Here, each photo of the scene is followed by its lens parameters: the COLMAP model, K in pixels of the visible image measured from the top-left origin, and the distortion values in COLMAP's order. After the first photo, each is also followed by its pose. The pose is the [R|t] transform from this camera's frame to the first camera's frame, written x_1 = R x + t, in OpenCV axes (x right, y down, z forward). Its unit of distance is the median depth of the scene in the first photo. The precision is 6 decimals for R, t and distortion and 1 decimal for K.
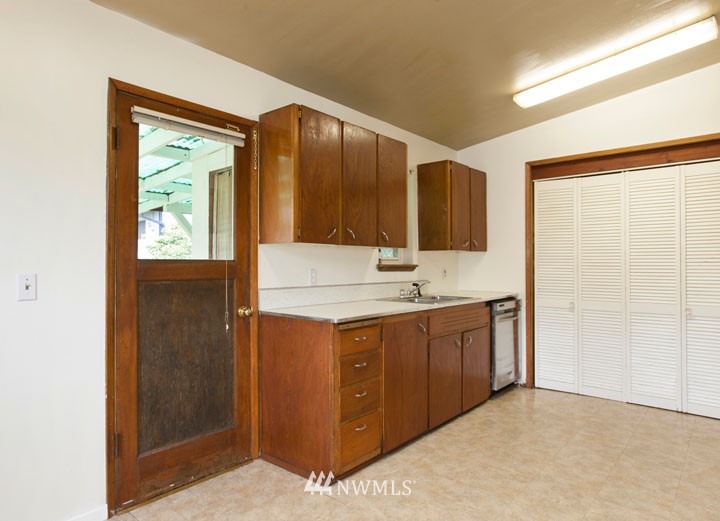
lens RADIAL K [[461.1, 0, 355.6], [0, 461.1, 259.2], [0, 0, 1]] dist [-0.002224, 0.000558]
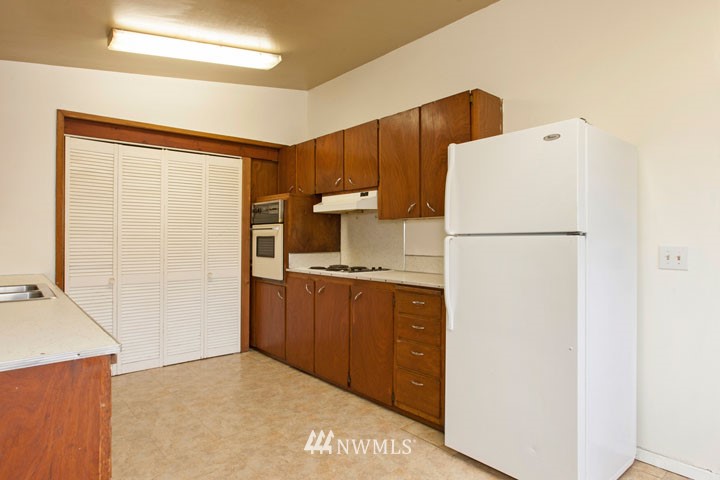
lens RADIAL K [[409.6, 0, 357.0], [0, 409.6, 242.0], [0, 0, 1]] dist [0.002396, 0.000650]
pose [[0.162375, -0.017053, 0.986582, -0.339193], [-0.012967, 0.999727, 0.019414, -0.002141], [-0.986644, -0.015945, 0.162110, 0.505235]]
